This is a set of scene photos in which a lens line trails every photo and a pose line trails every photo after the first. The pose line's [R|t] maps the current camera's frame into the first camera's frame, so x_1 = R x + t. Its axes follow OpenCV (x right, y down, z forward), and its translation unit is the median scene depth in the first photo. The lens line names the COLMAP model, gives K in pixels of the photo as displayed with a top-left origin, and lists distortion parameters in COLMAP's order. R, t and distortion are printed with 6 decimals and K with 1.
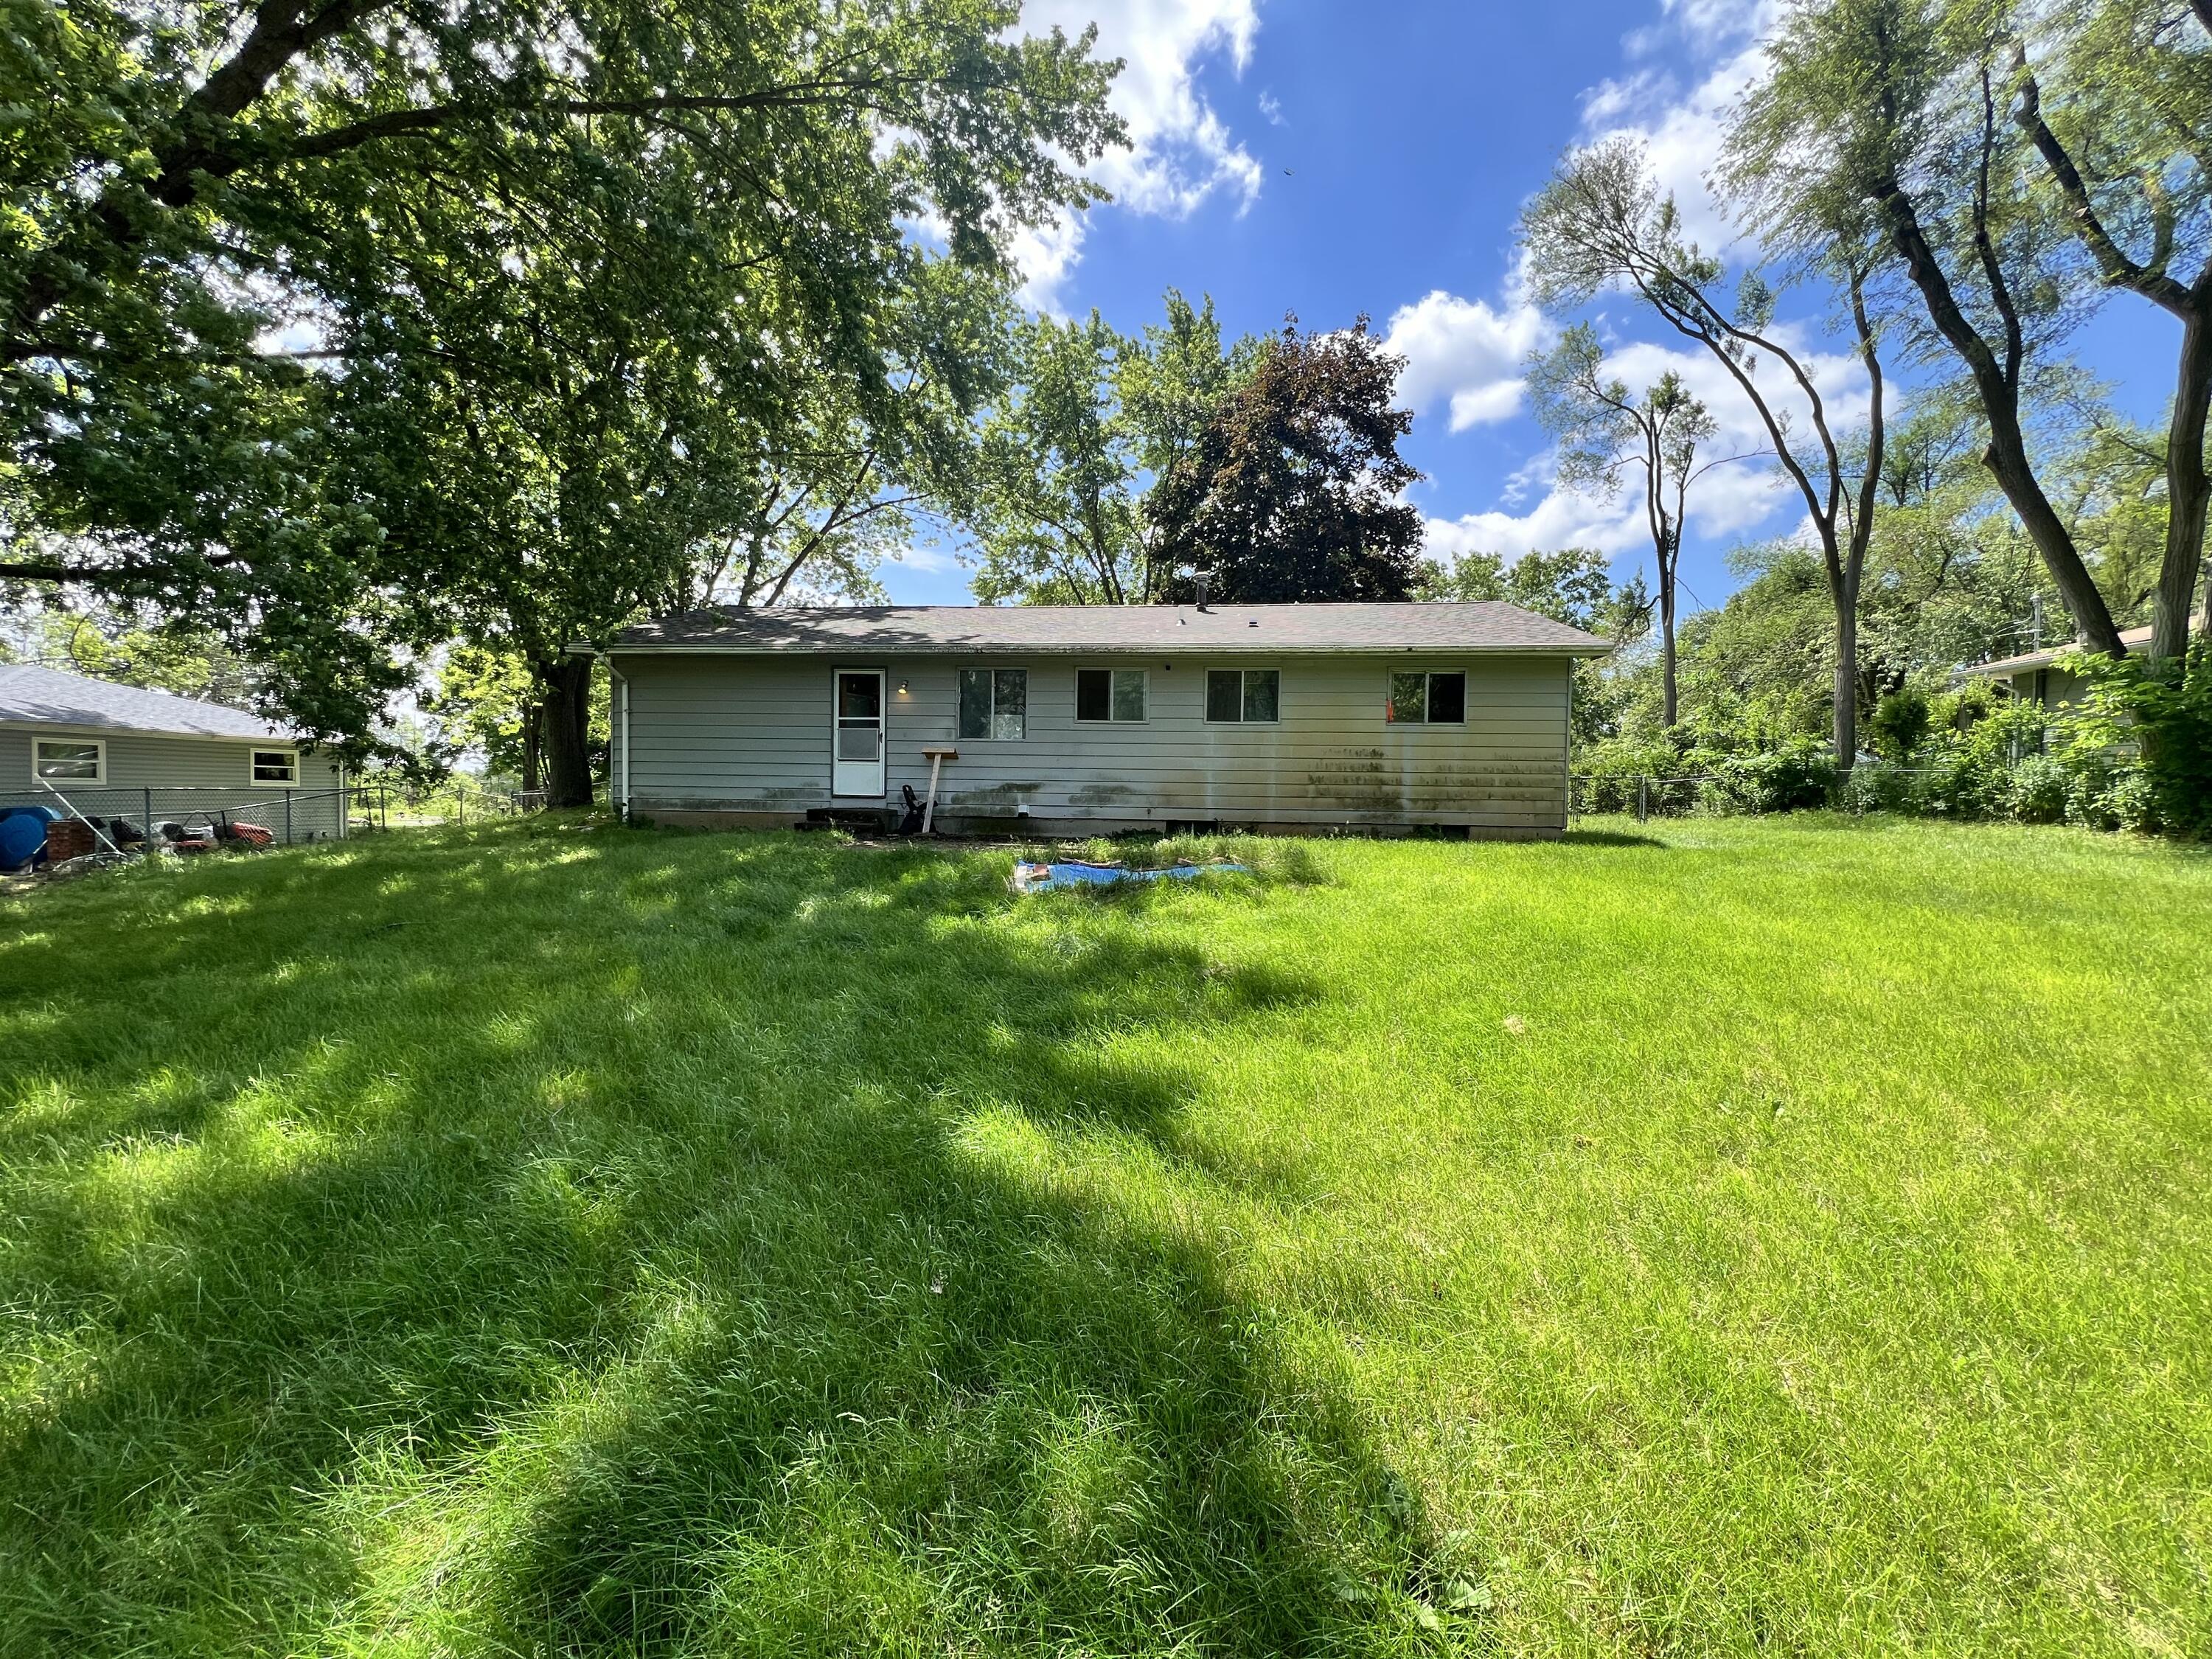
lens RADIAL K [[886.7, 0, 1103.7], [0, 886.7, 818.9], [0, 0, 1]] dist [0.002350, 0.000094]
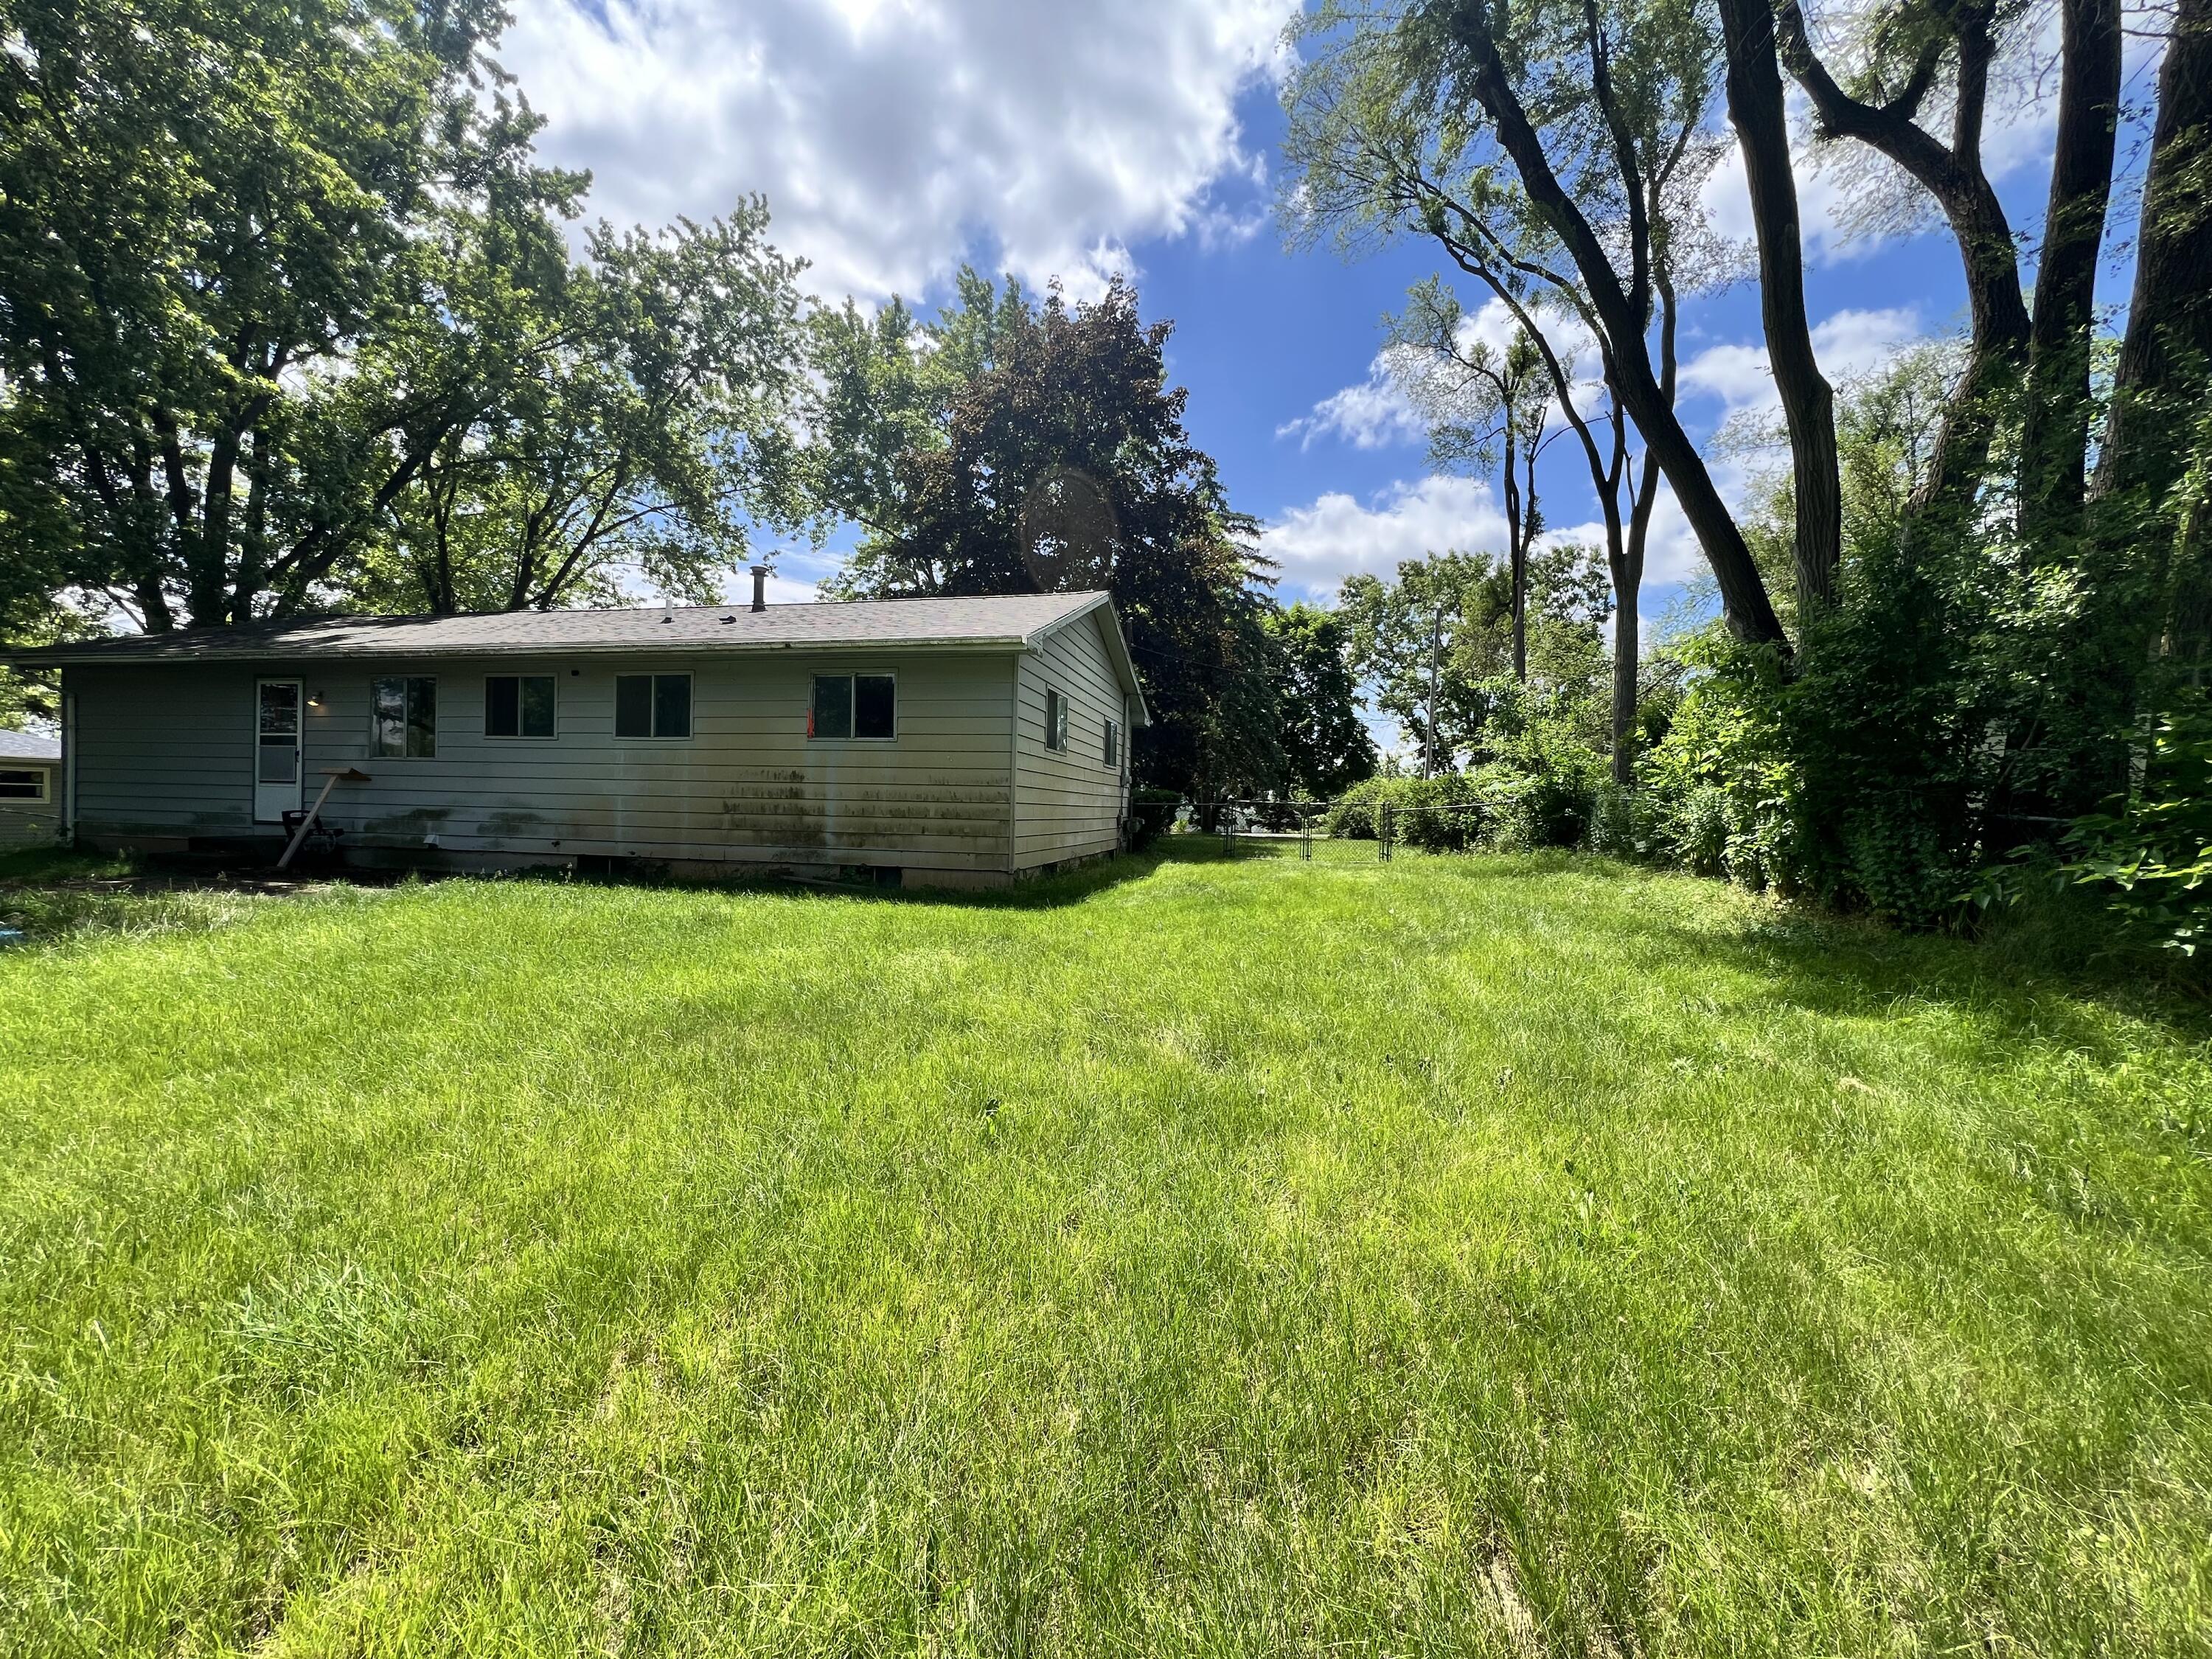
lens RADIAL K [[886.7, 0, 1106.5], [0, 886.7, 833.5], [0, 0, 1]] dist [0.002350, 0.000094]
pose [[0.993986, 0.009538, -0.109095, 0.641494], [-0.009783, 0.999951, -0.001711, -0.021513], [0.109074, 0.002768, 0.994030, 0.212649]]
